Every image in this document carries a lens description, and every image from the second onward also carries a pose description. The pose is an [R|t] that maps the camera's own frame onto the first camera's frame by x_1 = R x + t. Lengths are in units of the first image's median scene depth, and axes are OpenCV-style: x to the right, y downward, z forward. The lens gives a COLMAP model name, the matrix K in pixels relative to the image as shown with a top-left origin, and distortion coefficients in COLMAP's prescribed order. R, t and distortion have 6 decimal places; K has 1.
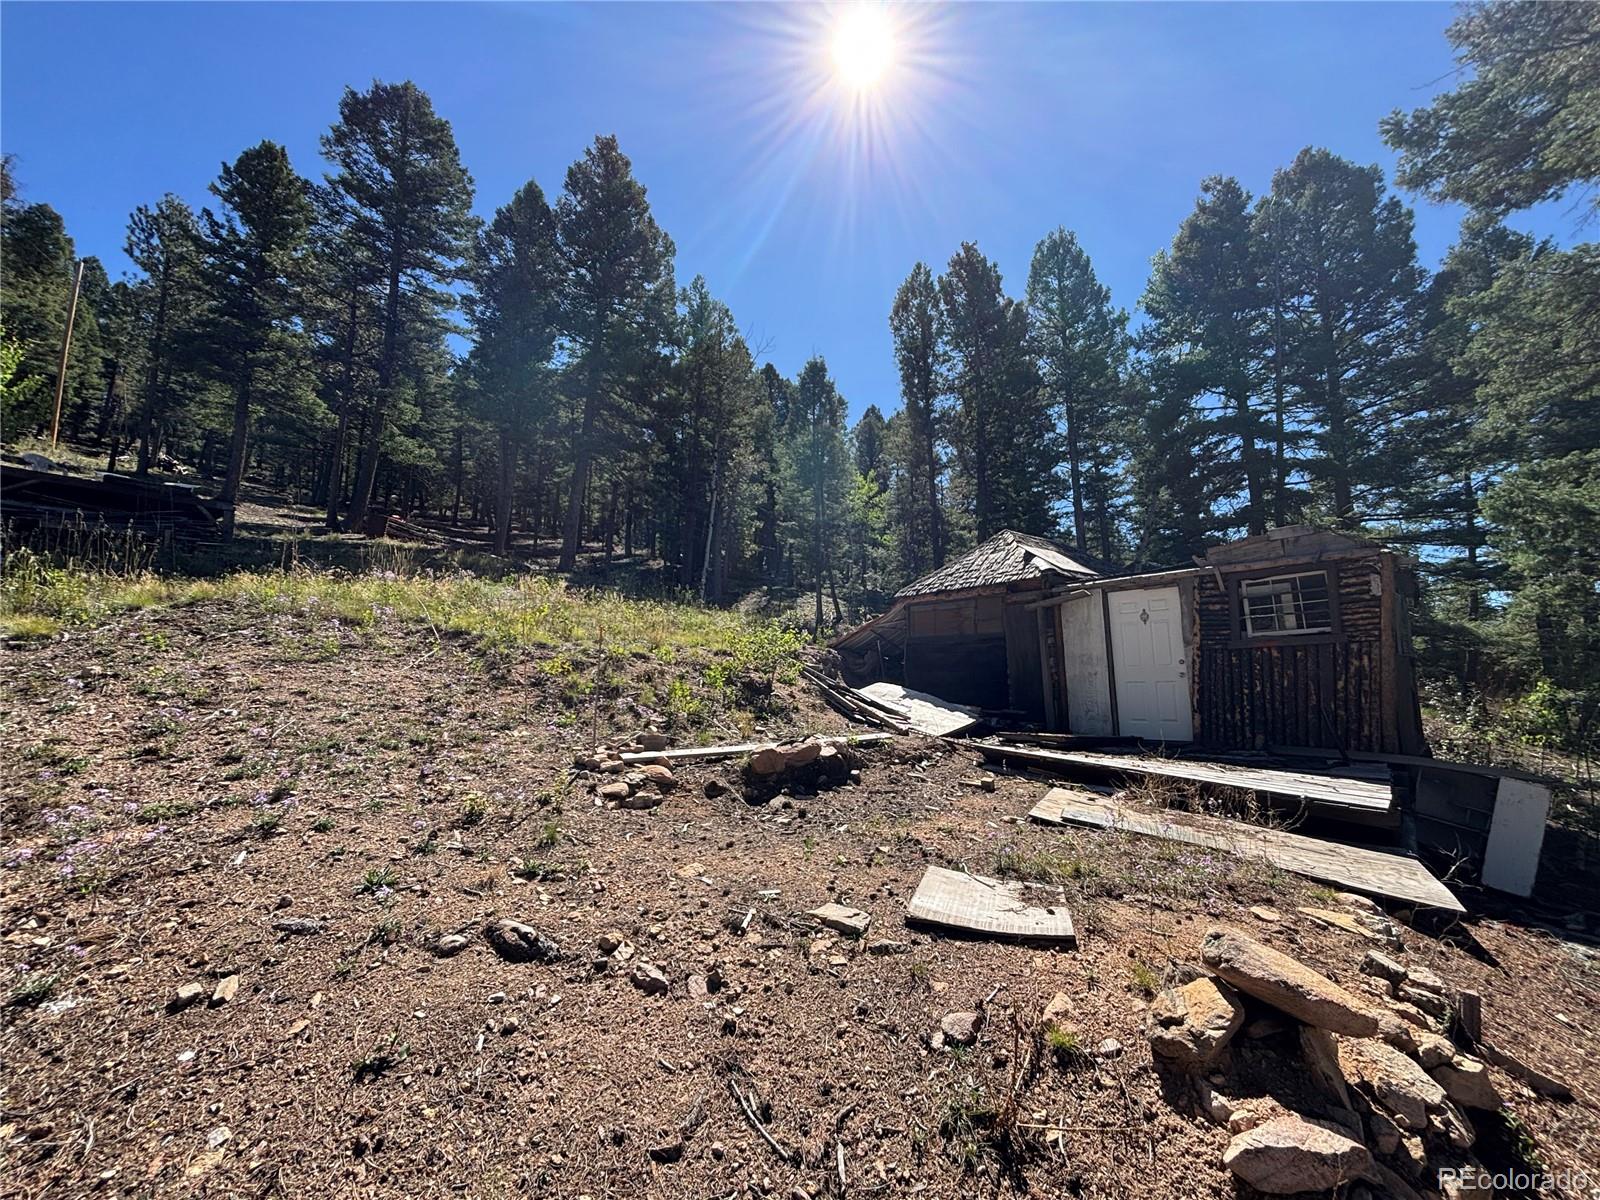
lens RADIAL K [[643.6, 0, 800.0], [0, 643.6, 600.0], [0, 0, 1]] dist [0.003570, 0.000490]
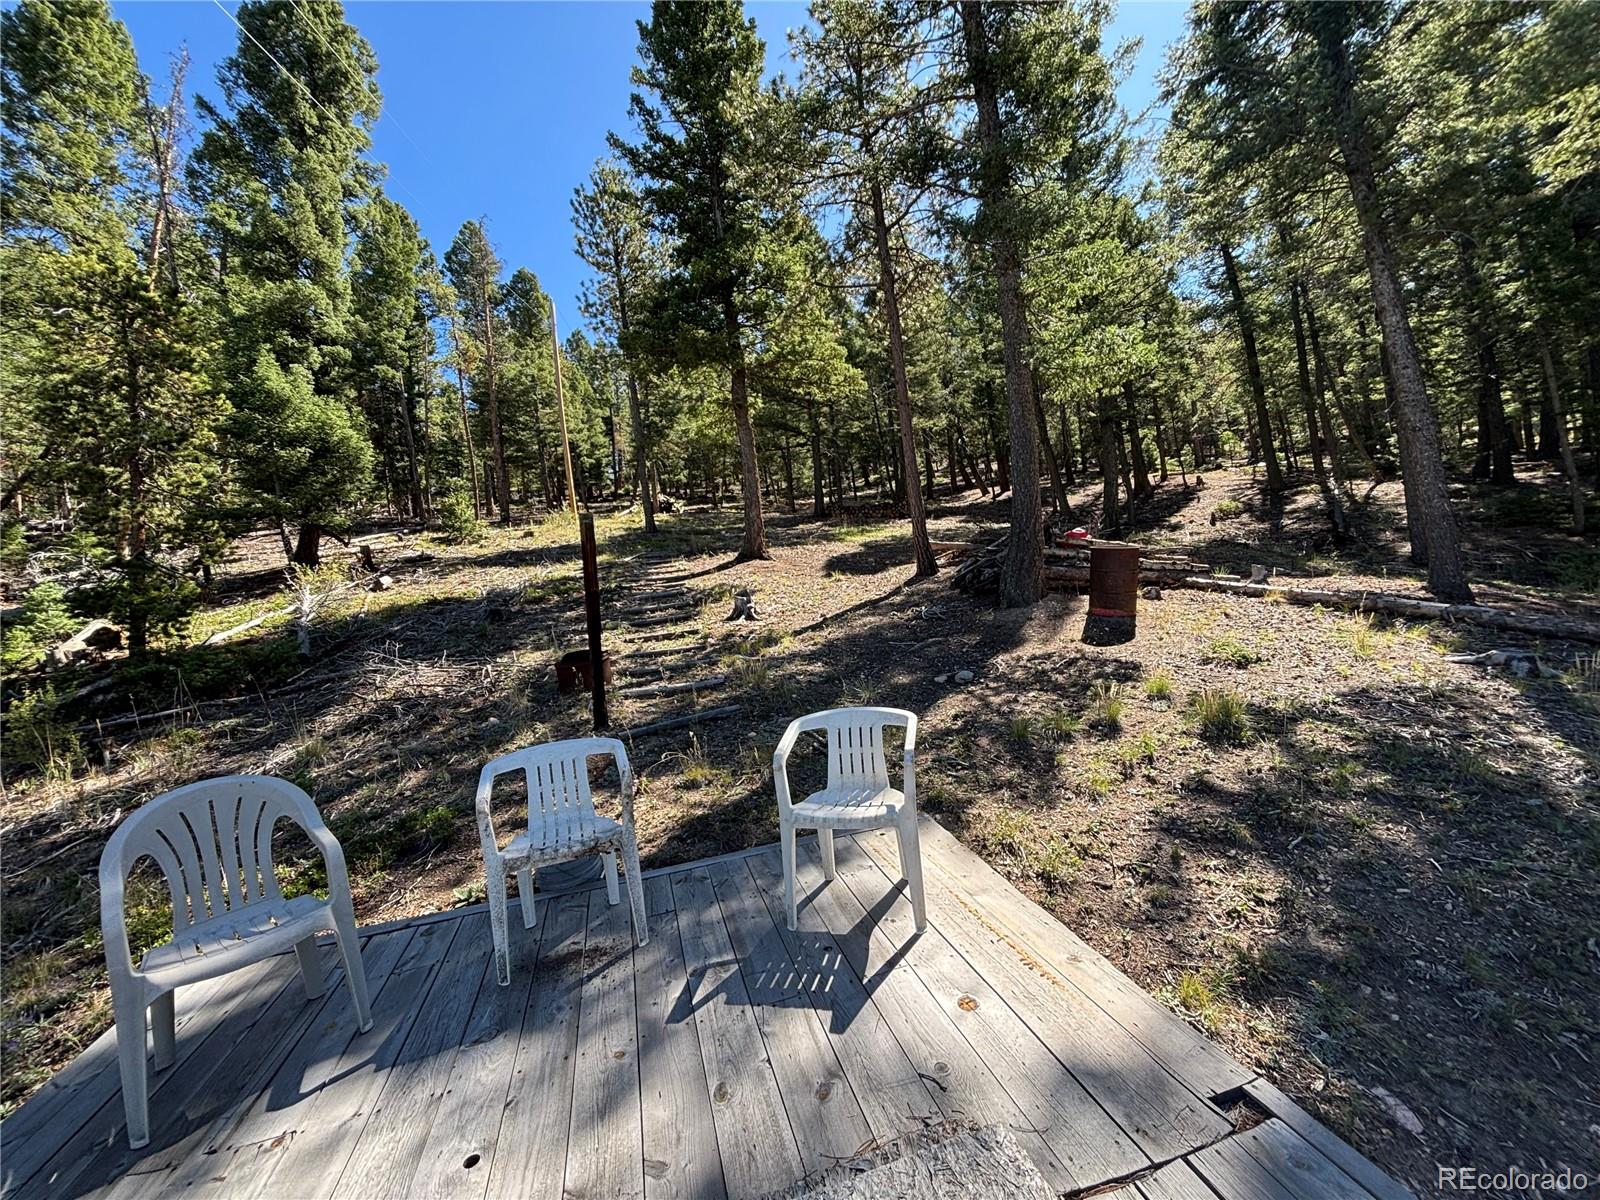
lens RADIAL K [[640.2, 0, 800.0], [0, 640.2, 600.0], [0, 0, 1]] dist [0.000551, -0.001774]
pose [[0.817500, -0.136694, -0.559471, -0.517281], [0.199214, 0.978575, 0.052000, -0.135632], [0.540376, -0.153965, 0.827217, 0.511960]]
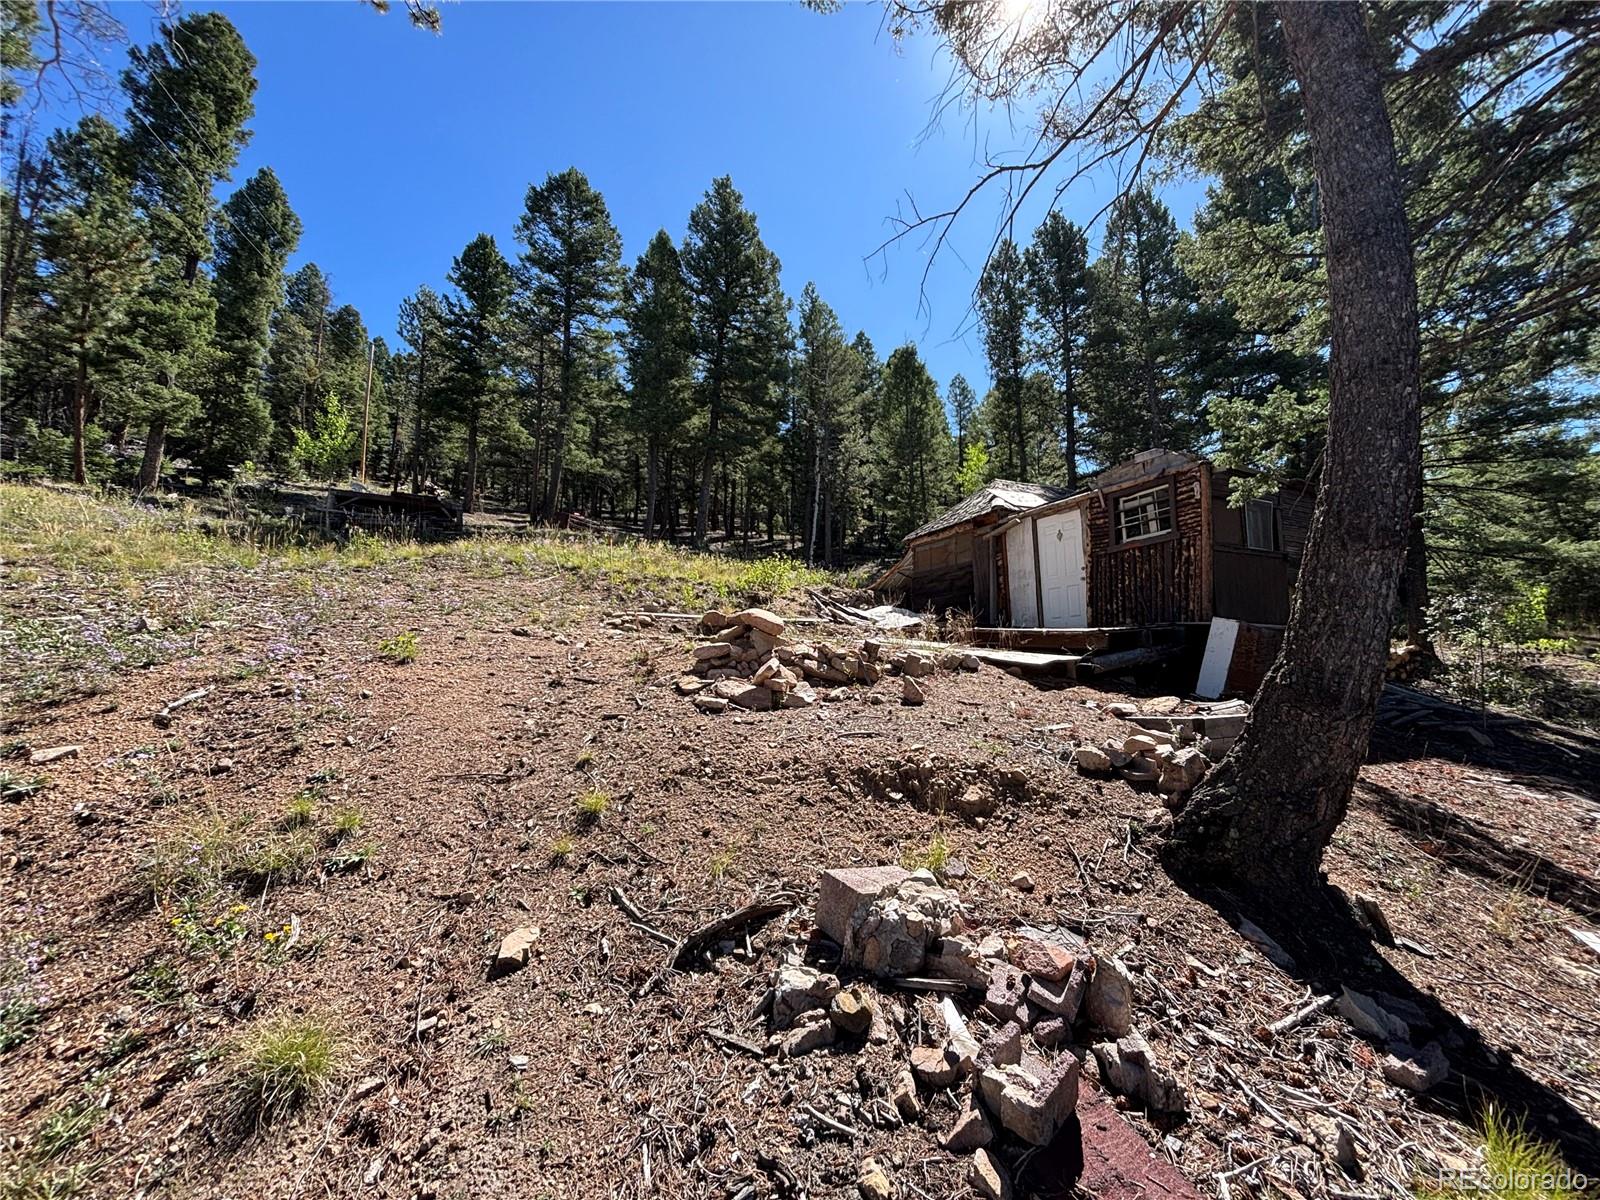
lens RADIAL K [[641.4, 0, 800.0], [0, 641.4, 600.0], [0, 0, 1]] dist [-0.002590, -0.000559]
pose [[0.965323, -0.031081, -0.259203, 0.117266], [0.035865, 0.999262, 0.013747, 0.037003], [0.258584, -0.022567, 0.965725, -0.105496]]
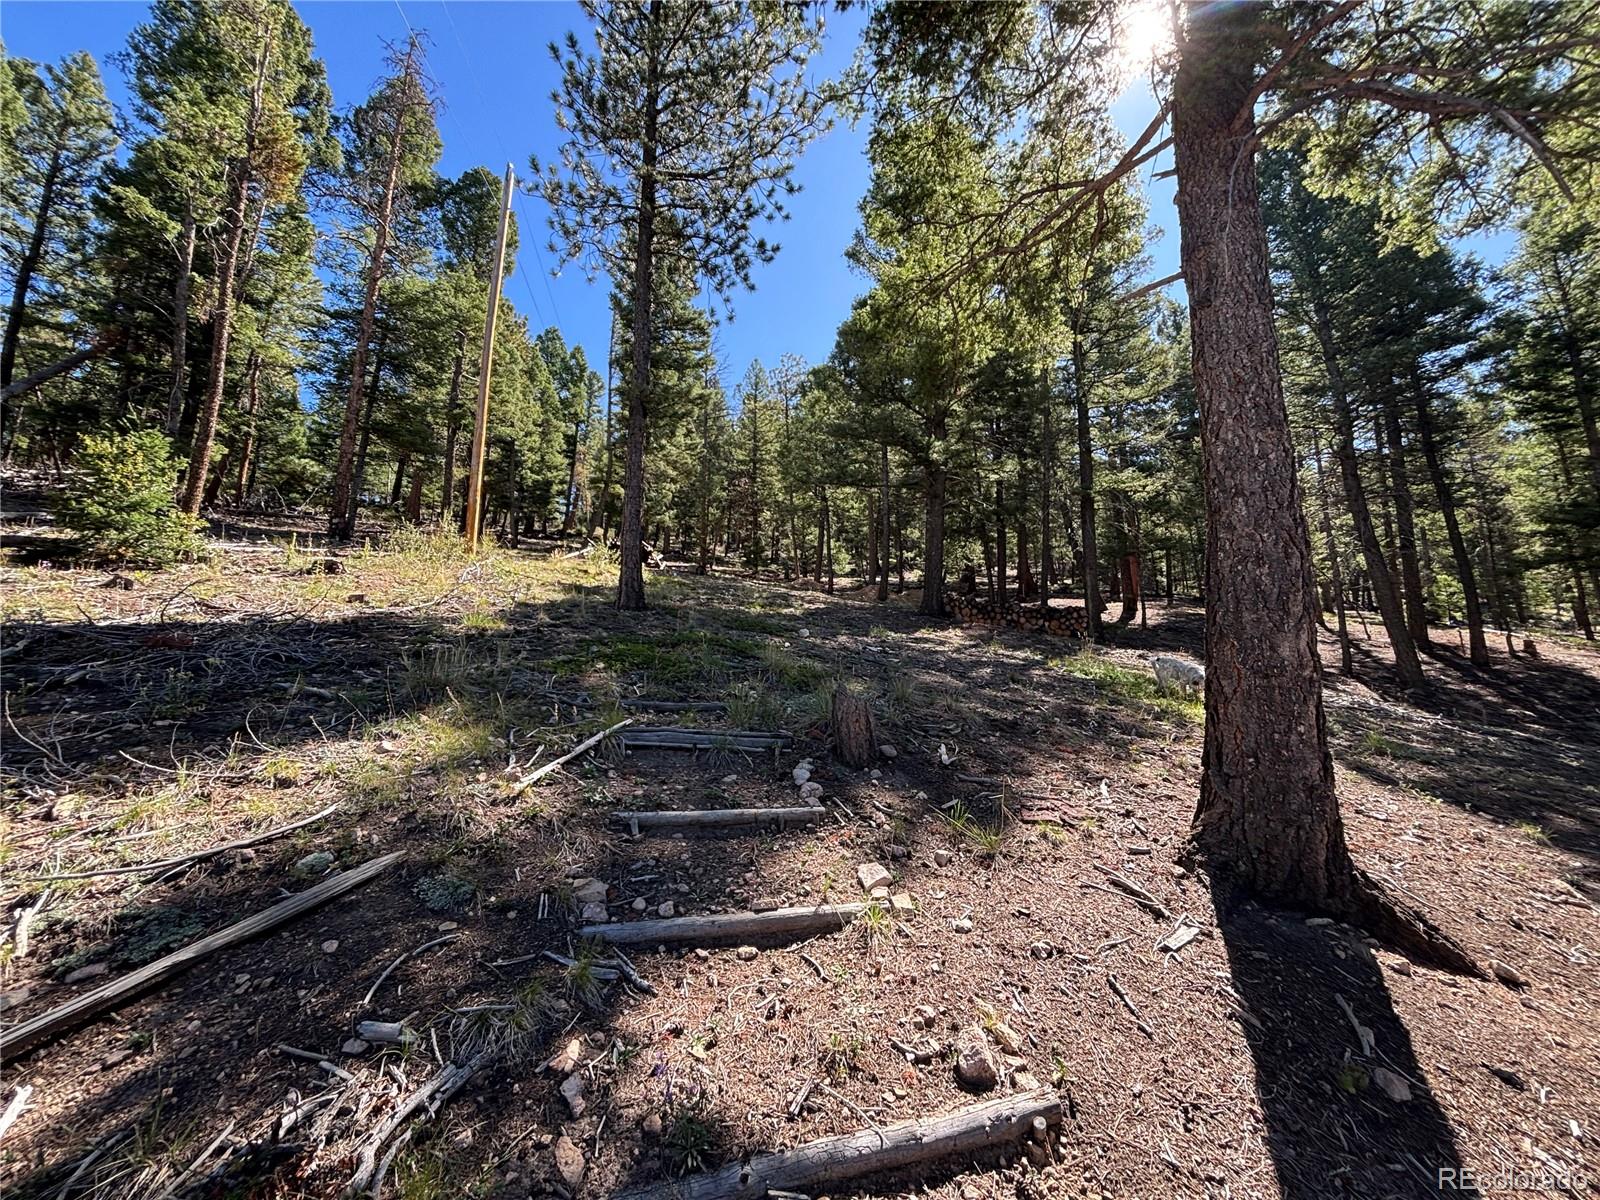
lens RADIAL K [[640.2, 0, 800.0], [0, 640.2, 600.0], [0, 0, 1]] dist [0.000551, -0.001774]
pose [[0.880527, -0.075515, -0.467942, -0.898941], [0.055909, 0.996883, -0.055671, -0.197369], [0.470687, 0.022857, 0.882004, 0.861073]]
